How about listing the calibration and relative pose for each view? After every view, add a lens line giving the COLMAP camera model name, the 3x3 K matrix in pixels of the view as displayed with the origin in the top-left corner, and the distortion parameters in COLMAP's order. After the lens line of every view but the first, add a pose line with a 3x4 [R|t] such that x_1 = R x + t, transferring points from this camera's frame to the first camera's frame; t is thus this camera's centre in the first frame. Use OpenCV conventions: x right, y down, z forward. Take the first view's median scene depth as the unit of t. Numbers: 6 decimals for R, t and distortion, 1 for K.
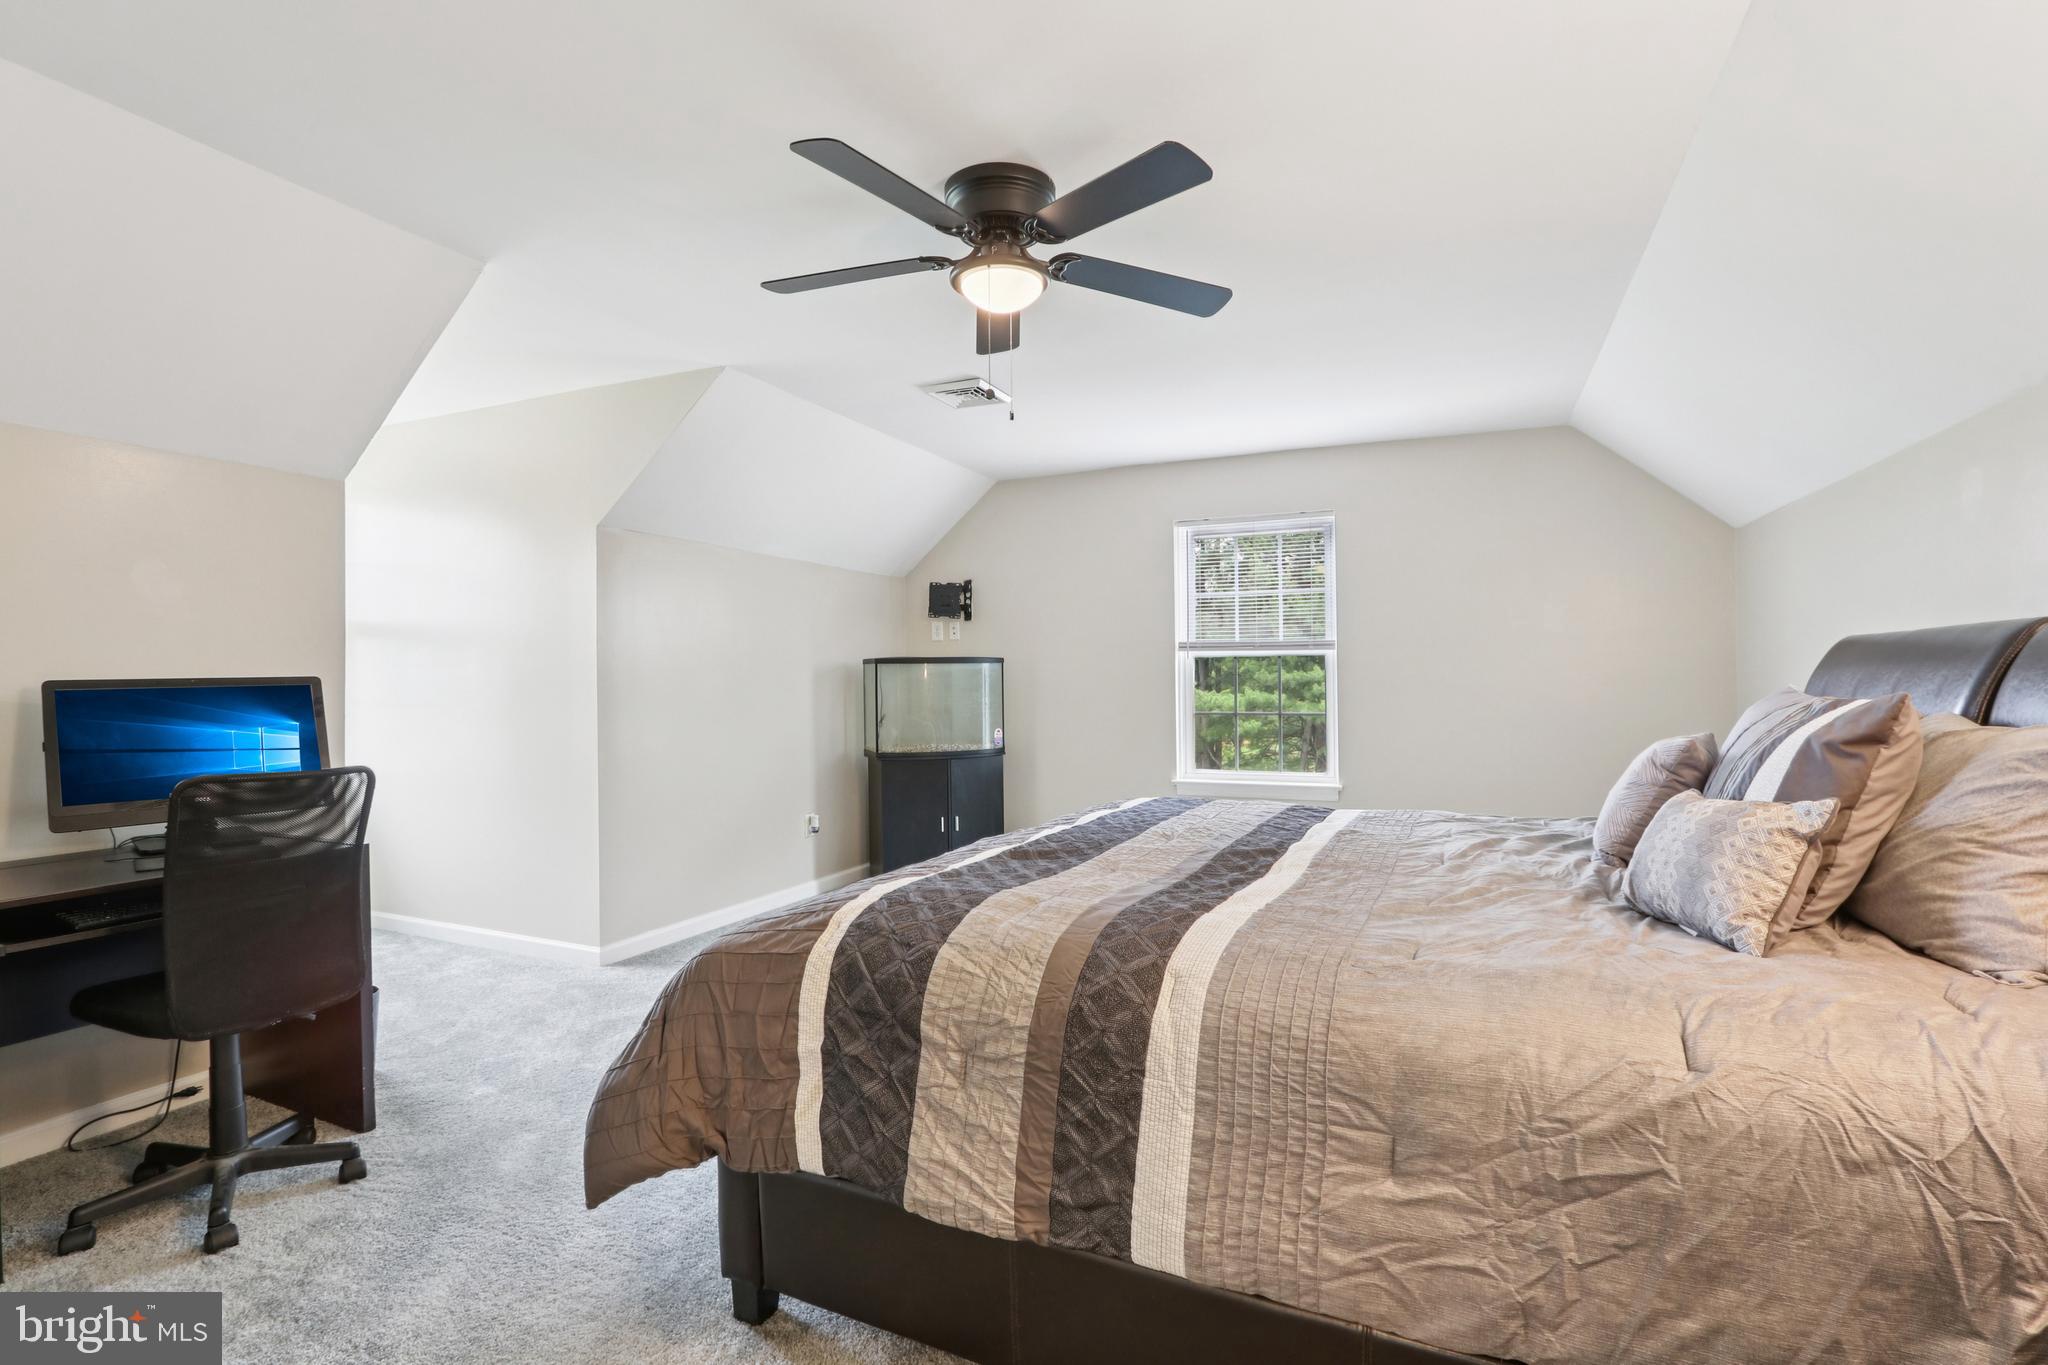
lens RADIAL K [[961.2, 0, 1024.0], [0, 961.2, 682.5], [0, 0, 1]] dist [-0.018053, 0.000847]
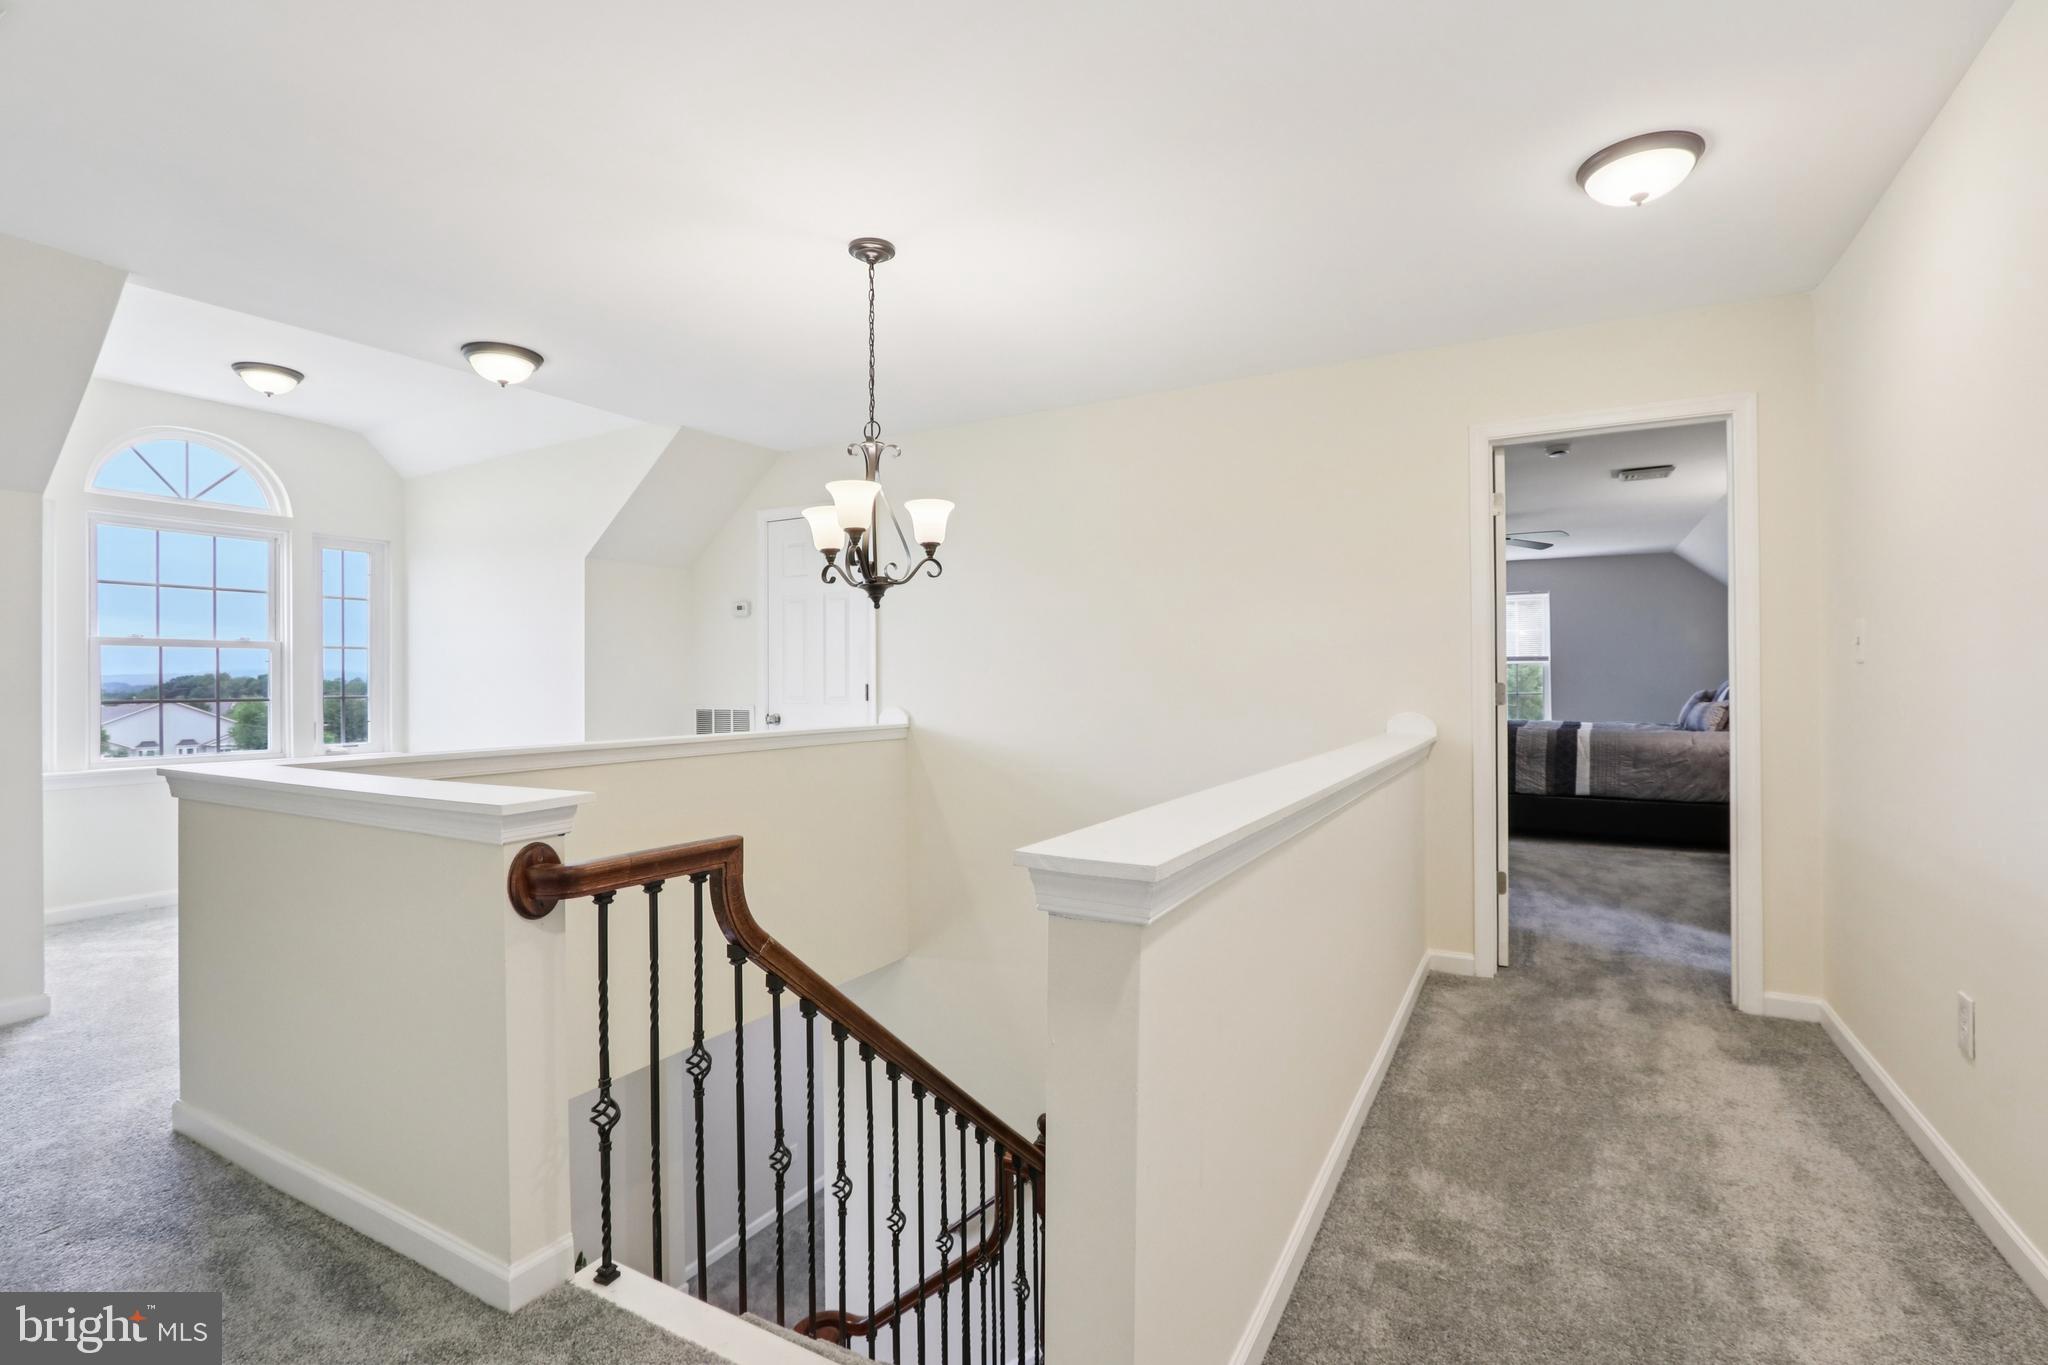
lens RADIAL K [[961.2, 0, 1024.0], [0, 961.2, 682.5], [0, 0, 1]] dist [-0.018053, 0.000847]
pose [[0.995660, -0.005307, -0.092915, -2.266520], [0.005811, 0.999970, 0.005151, 0.002110], [0.092885, -0.005669, 0.995661, -4.165646]]
